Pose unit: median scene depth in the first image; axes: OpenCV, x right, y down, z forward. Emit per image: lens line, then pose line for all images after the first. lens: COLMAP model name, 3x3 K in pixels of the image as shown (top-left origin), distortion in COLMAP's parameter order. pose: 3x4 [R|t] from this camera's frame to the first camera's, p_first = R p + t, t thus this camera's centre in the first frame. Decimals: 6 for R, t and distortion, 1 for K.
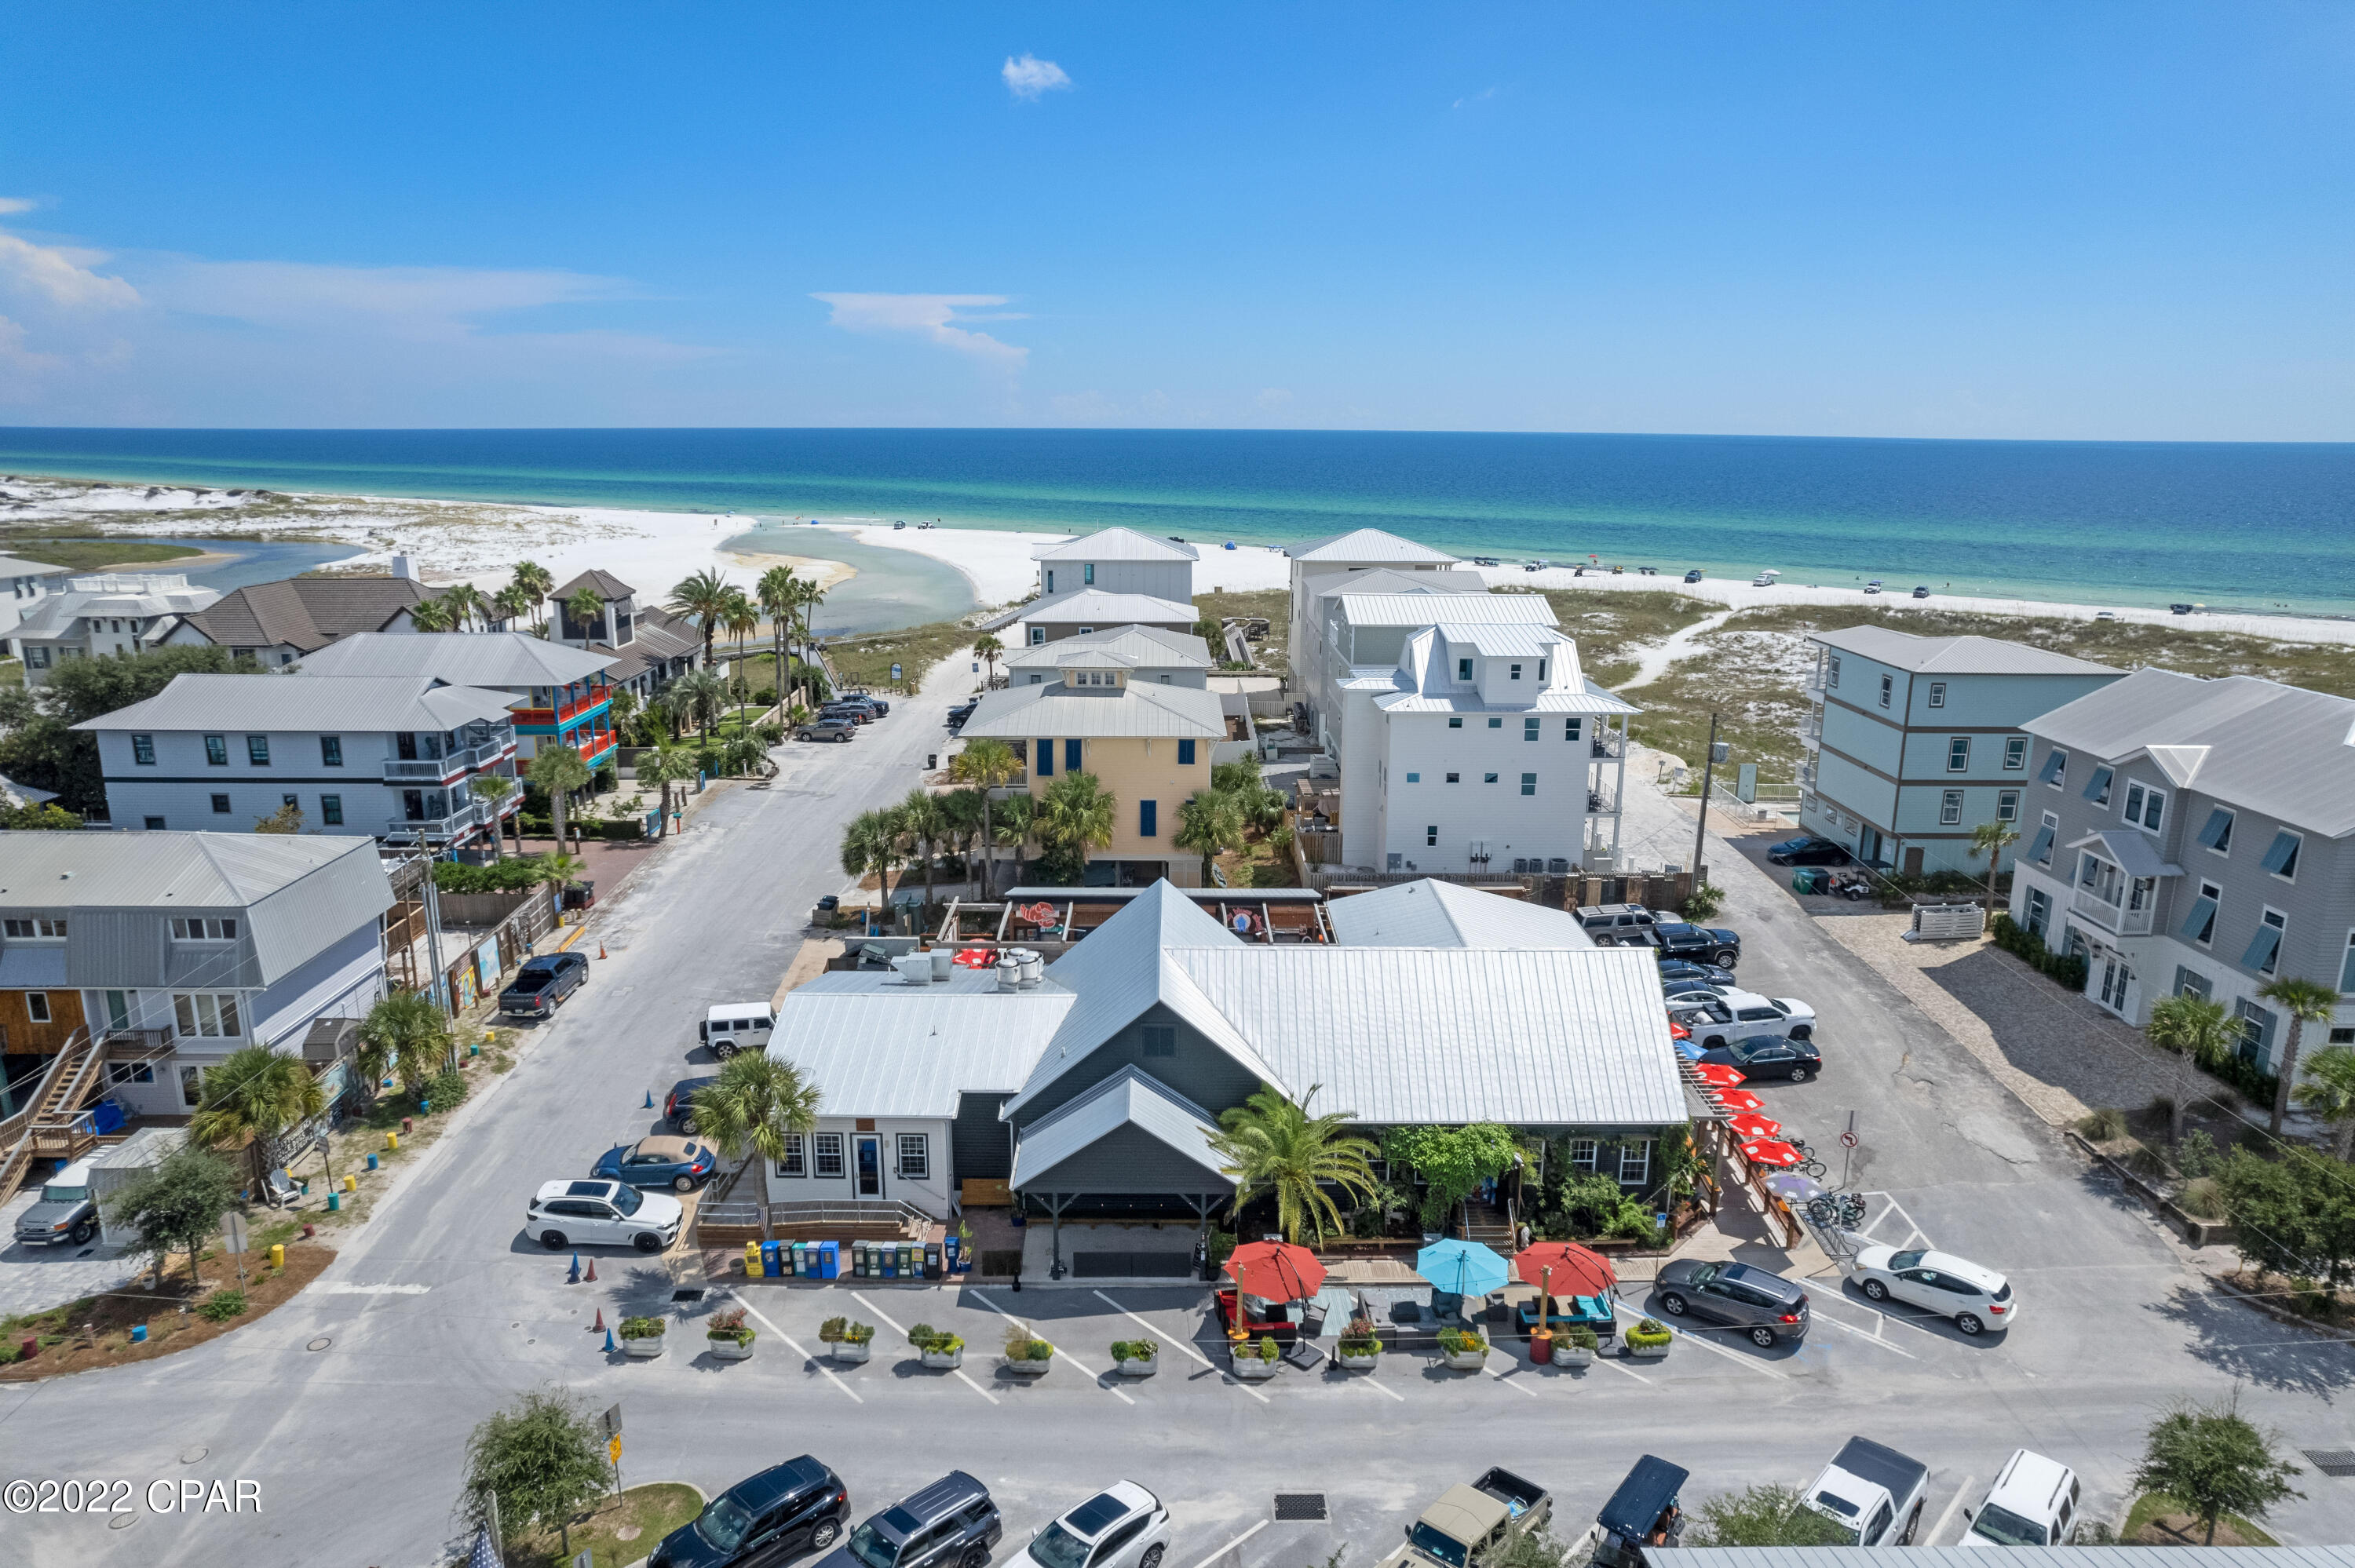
lens RADIAL K [[1499.7, 0, 1173.8], [0, 1499.7, 790.3], [0, 0, 1]] dist [-0.075198, 0.070512]
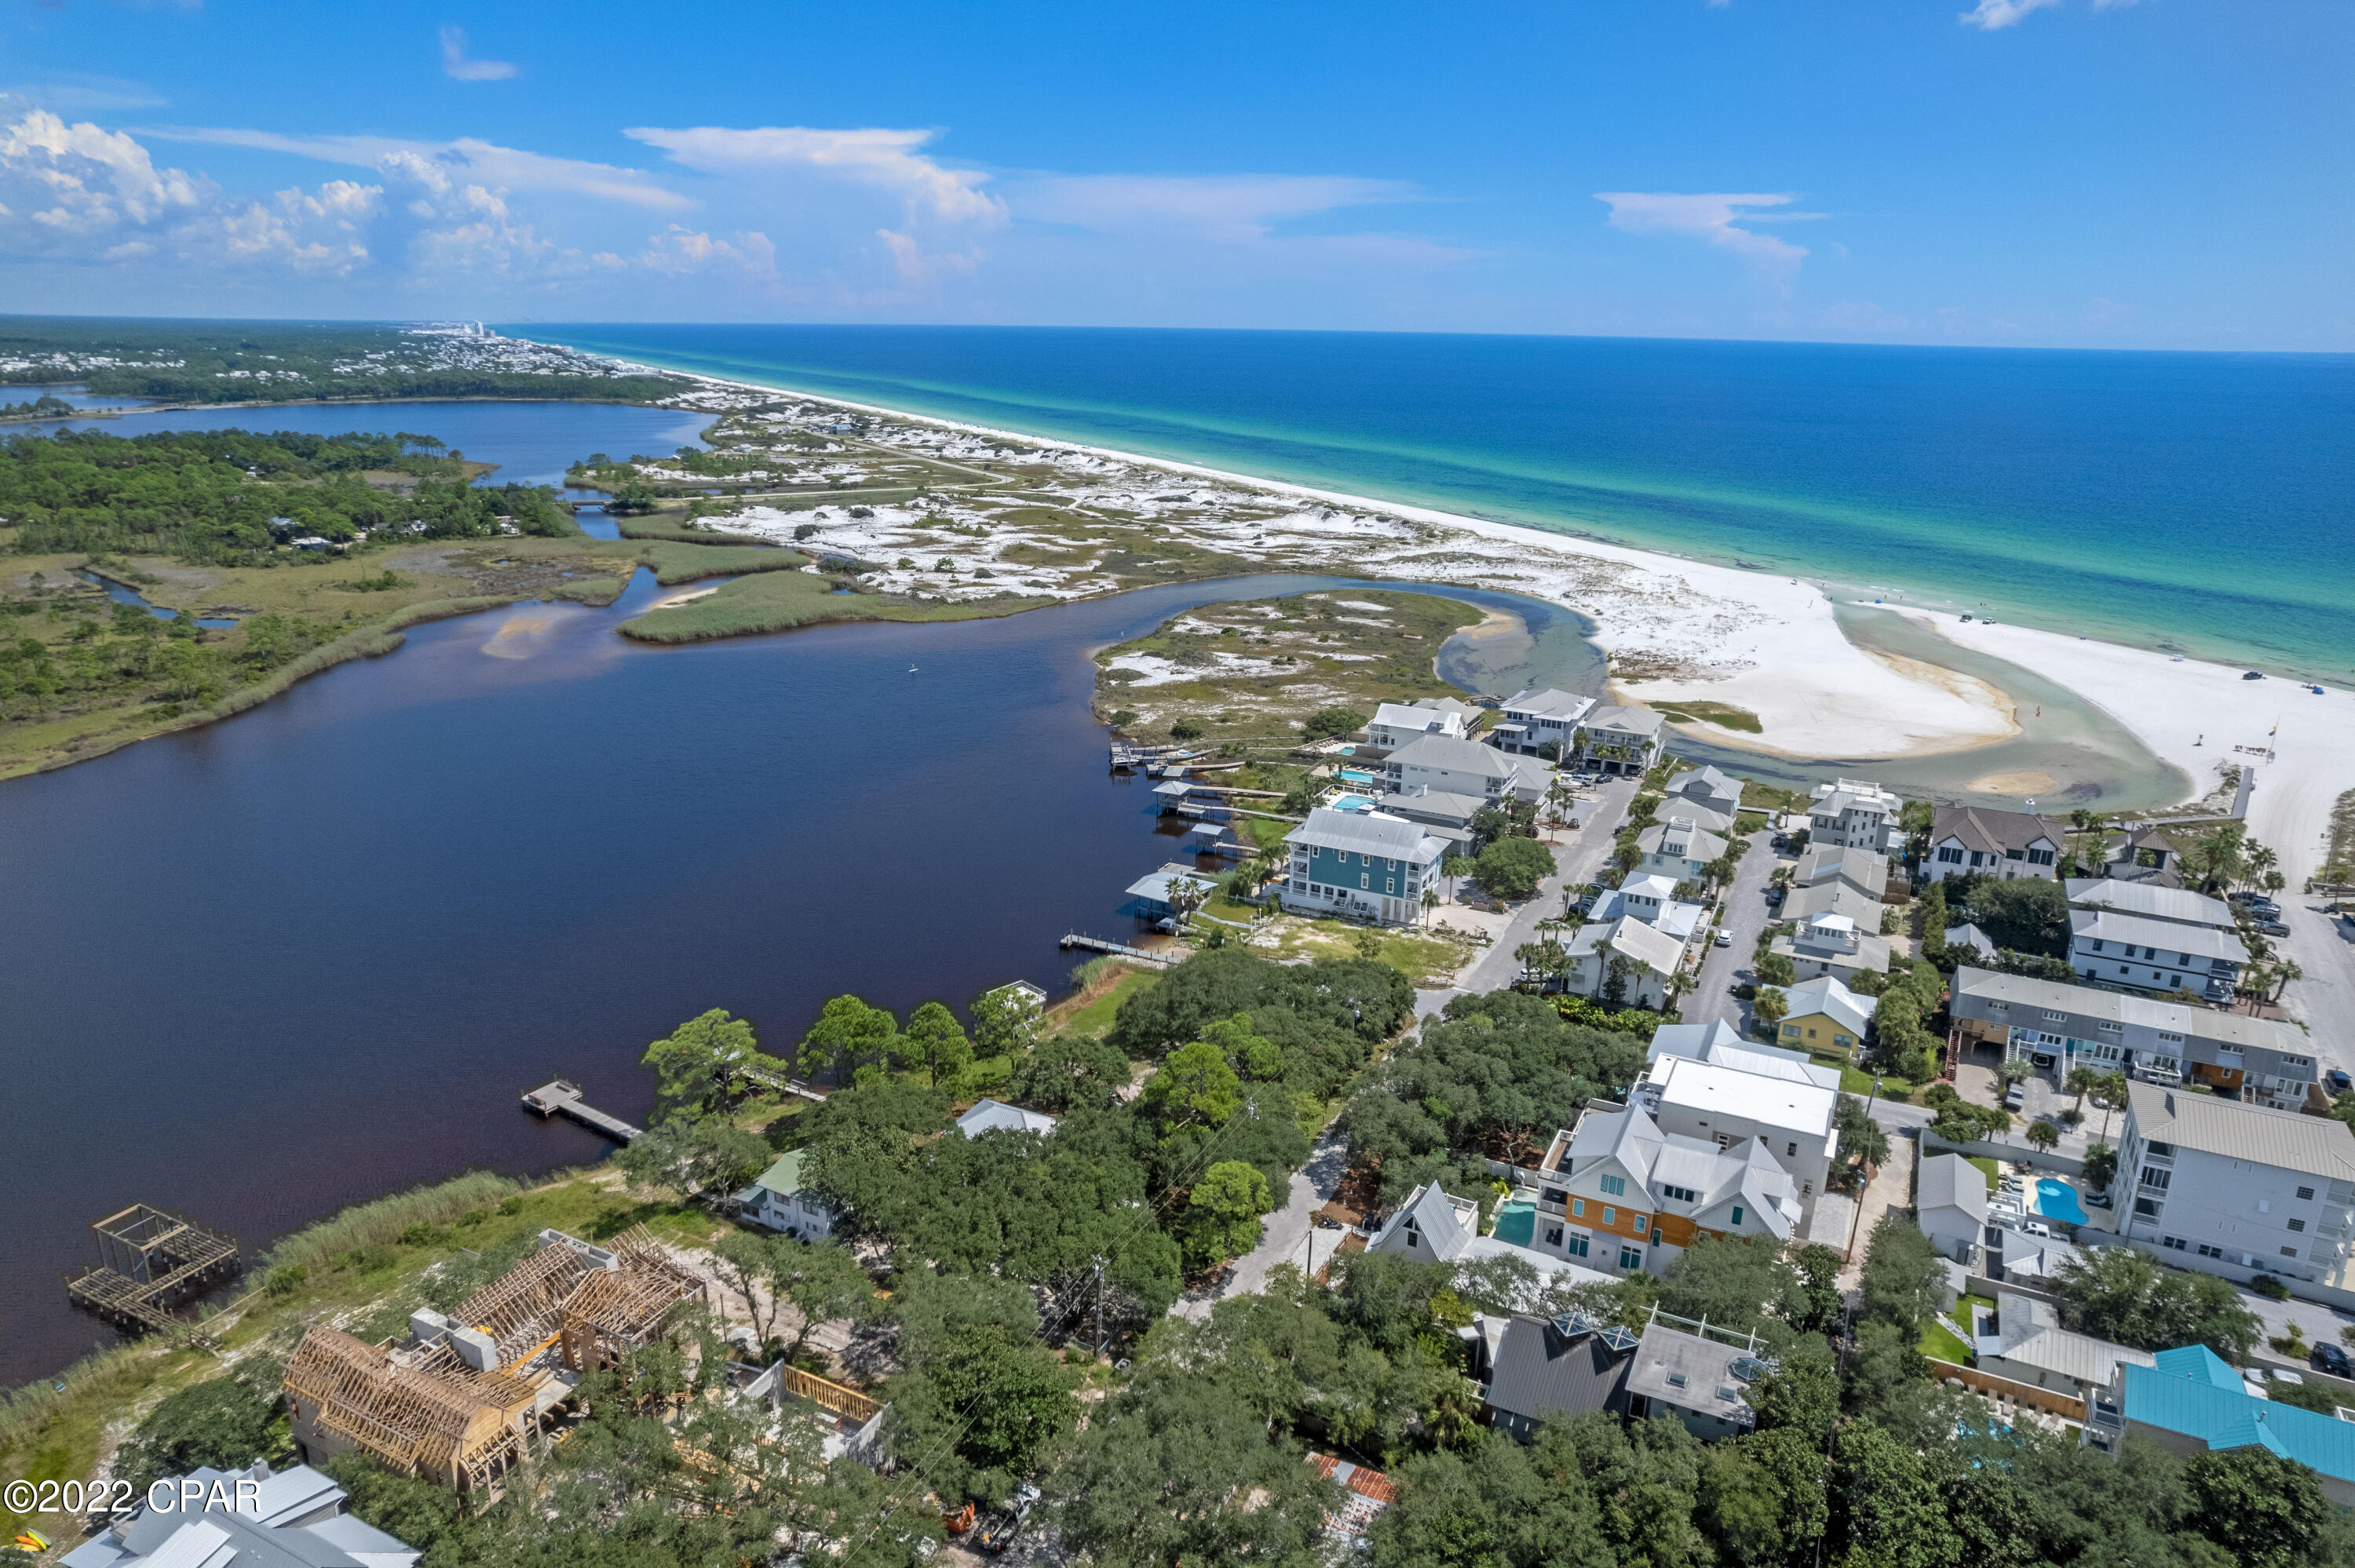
lens RADIAL K [[1495.7, 0, 1171.7], [0, 1495.7, 803.3], [0, 0, 1]] dist [-0.067892, 0.056252]
pose [[0.886516, 0.148625, -0.438178, -1.551384], [-0.117892, 0.988306, 0.096705, -0.484638], [0.447427, -0.034073, 0.893671, -2.949181]]
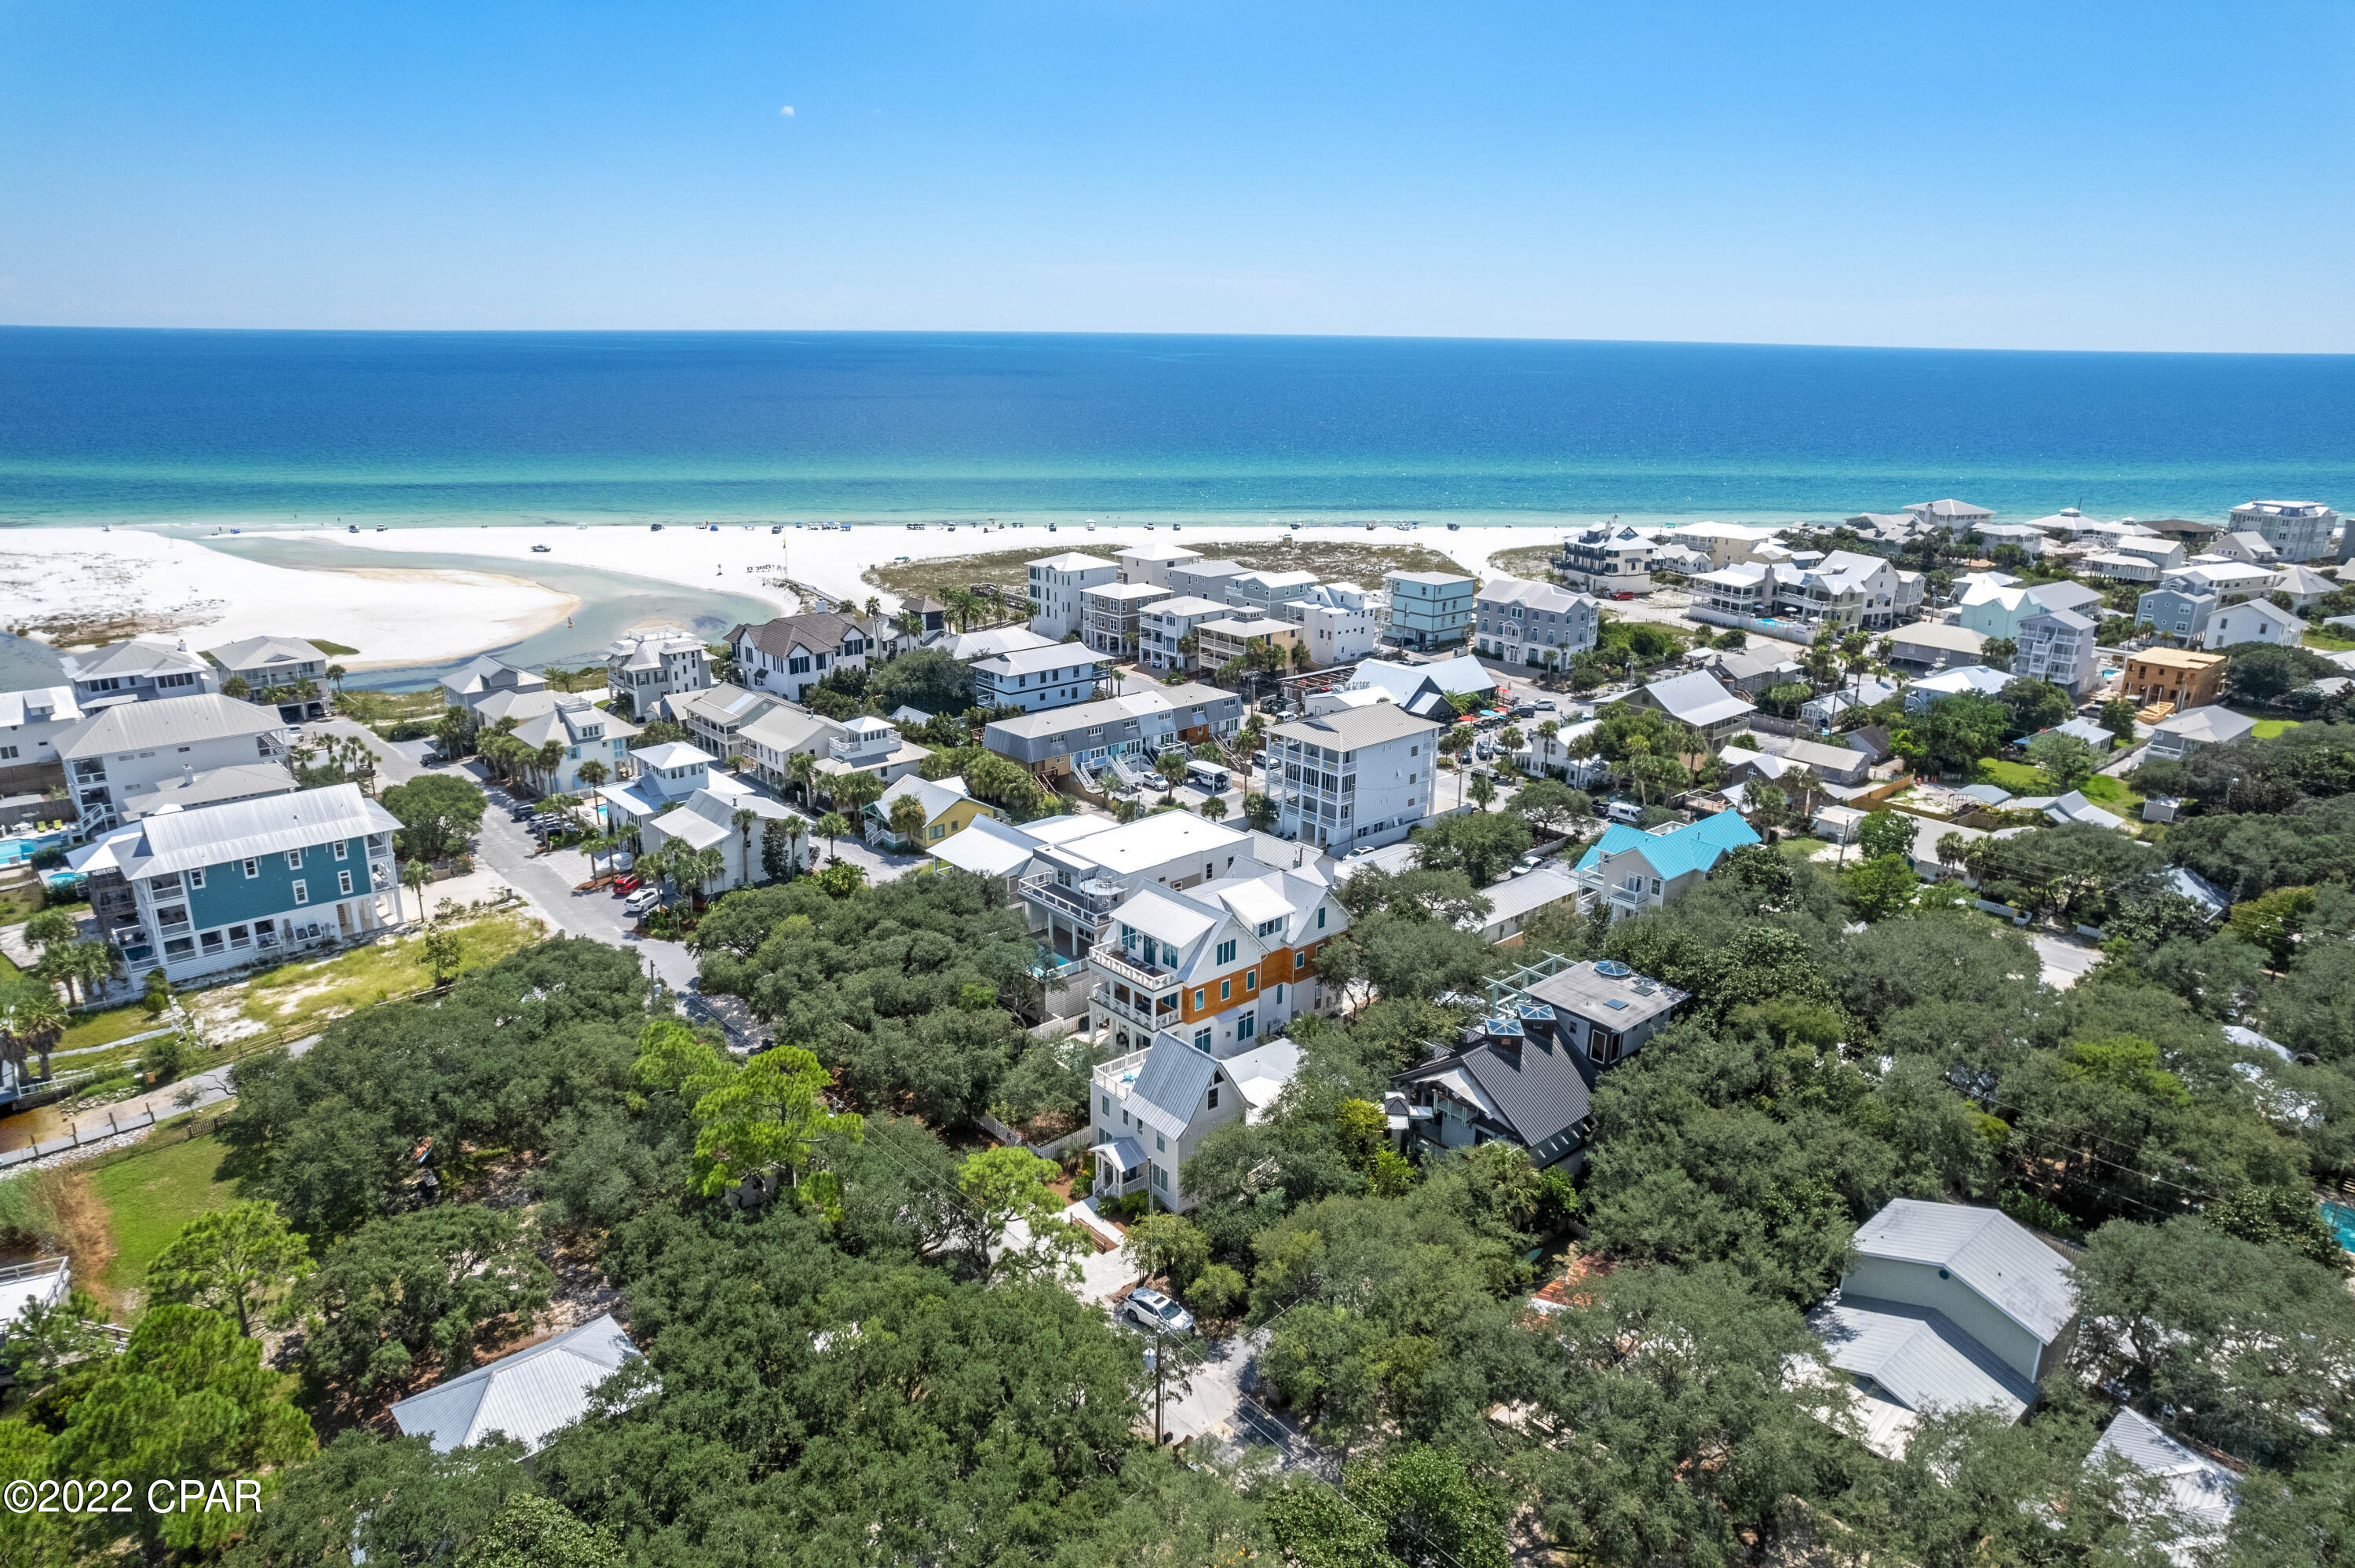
lens RADIAL K [[1499.7, 0, 1173.8], [0, 1499.7, 790.3], [0, 0, 1]] dist [-0.075198, 0.070512]
pose [[0.754364, -0.192484, 0.627602, -3.375965], [0.149402, 0.981298, 0.121383, -0.183327], [-0.639229, 0.002198, 0.769013, -1.972013]]
